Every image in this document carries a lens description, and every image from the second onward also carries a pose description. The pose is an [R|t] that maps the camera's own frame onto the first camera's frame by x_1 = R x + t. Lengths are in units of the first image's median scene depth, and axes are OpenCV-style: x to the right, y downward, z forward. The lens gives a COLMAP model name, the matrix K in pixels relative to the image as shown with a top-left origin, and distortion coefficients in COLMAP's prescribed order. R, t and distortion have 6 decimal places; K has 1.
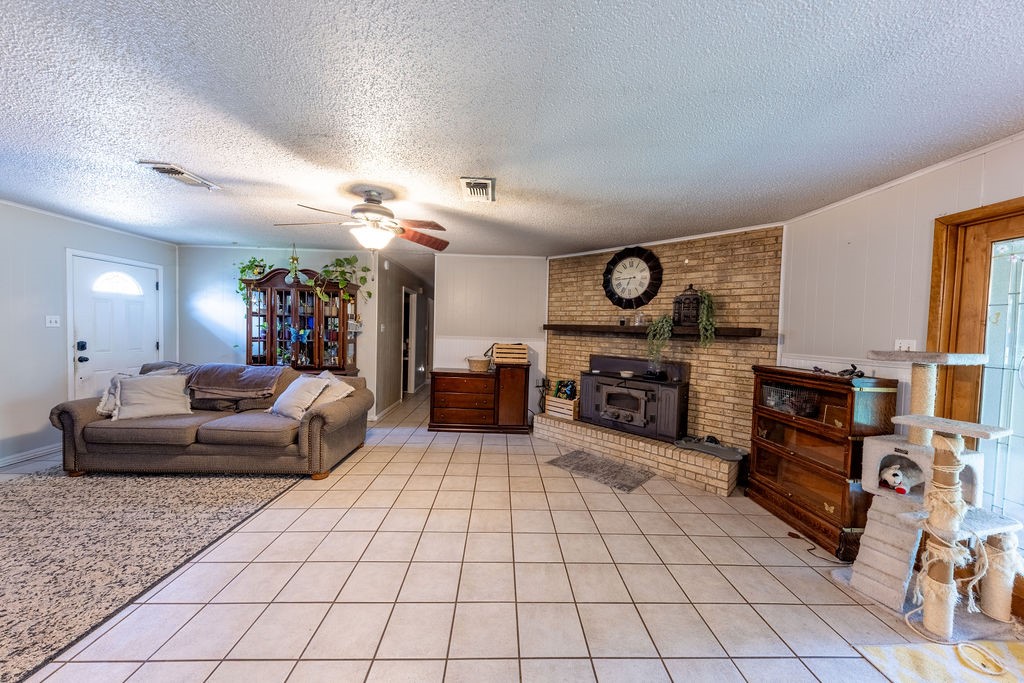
lens RADIAL K [[351.6, 0, 515.1], [0, 351.6, 341.0], [0, 0, 1]] dist [0.012138, -0.004287]
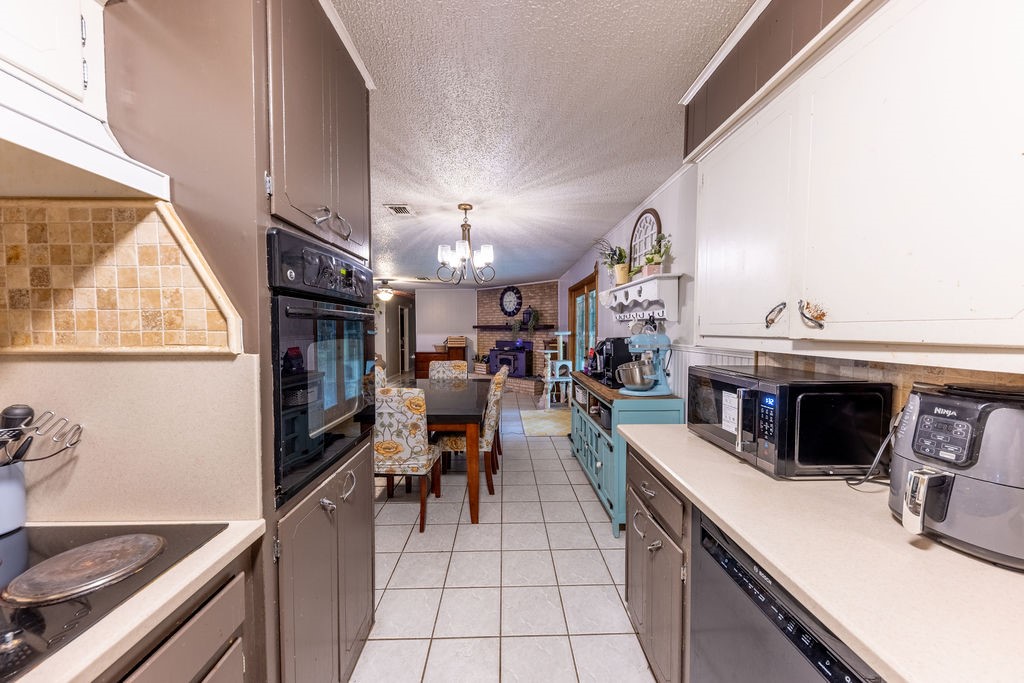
lens RADIAL K [[368.6, 0, 510.5], [0, 368.6, 340.1], [0, 0, 1]] dist [0.013443, -0.005923]
pose [[0.999058, -0.033795, -0.027217, 0.389094], [0.033718, 0.999426, -0.003277, 0.050932], [0.027312, 0.002356, 0.999624, -1.136702]]
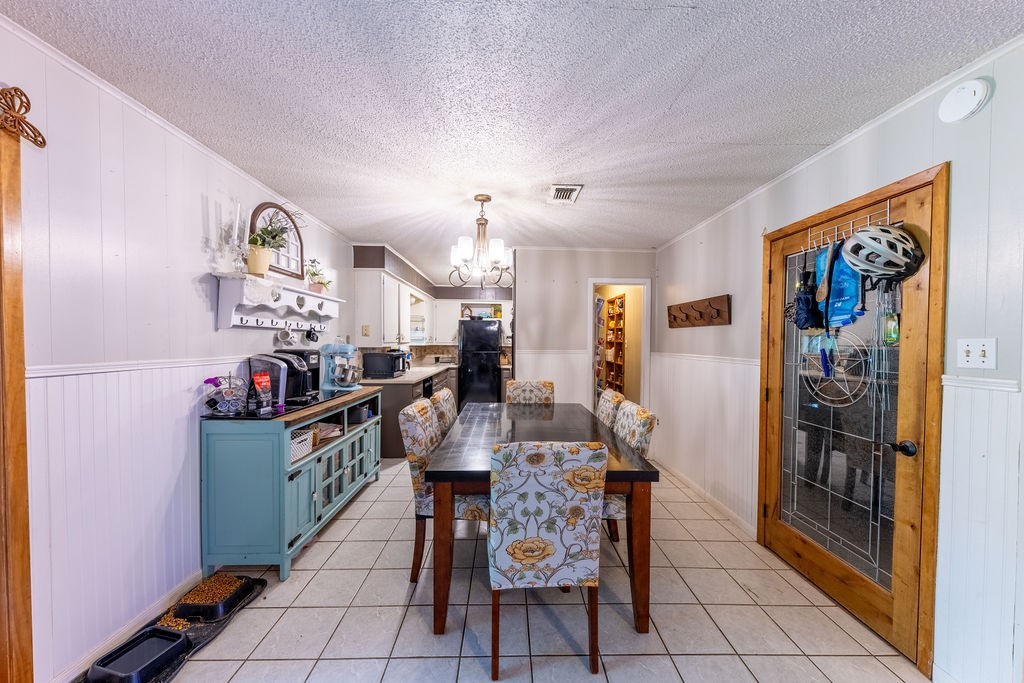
lens RADIAL K [[368.6, 0, 510.5], [0, 368.6, 340.1], [0, 0, 1]] dist [0.013443, -0.005923]
pose [[-0.999050, -0.042030, 0.011519, 0.210507], [-0.041656, 0.998650, 0.031016, -0.003142], [-0.012807, 0.030506, -0.999453, 0.353020]]
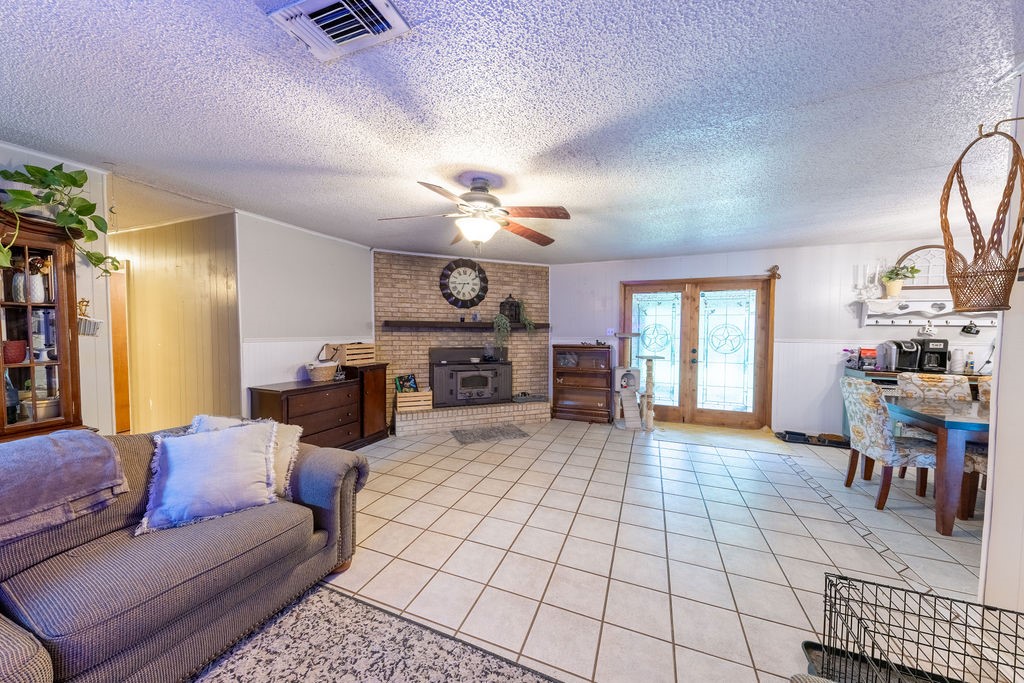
lens RADIAL K [[348.1, 0, 514.3], [0, 348.1, 341.3], [0, 0, 1]] dist [-0.000472, -0.000077]
pose [[0.403466, -0.058949, 0.913094, -0.754006], [0.034300, 0.998196, 0.049287, -0.030372], [-0.914351, 0.011434, 0.404760, 0.350978]]
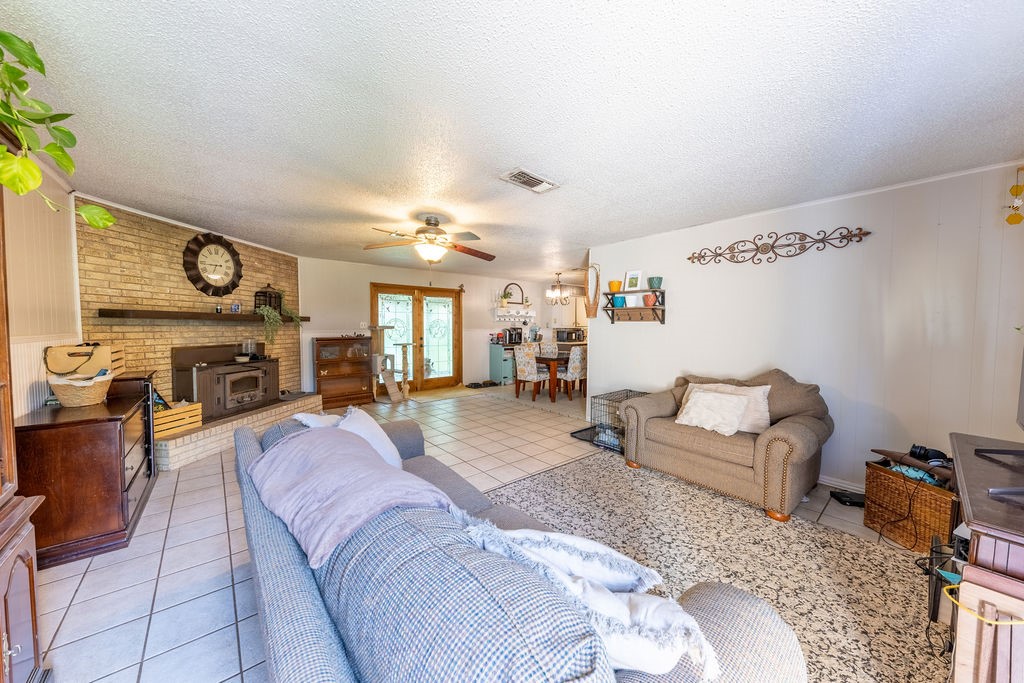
lens RADIAL K [[348.1, 0, 514.3], [0, 348.1, 341.3], [0, 0, 1]] dist [-0.000472, -0.000077]
pose [[-0.623106, -0.069537, 0.779040, -1.003715], [0.000365, 0.996014, 0.089195, -0.053439], [-0.782138, 0.055862, -0.620597, 0.984435]]
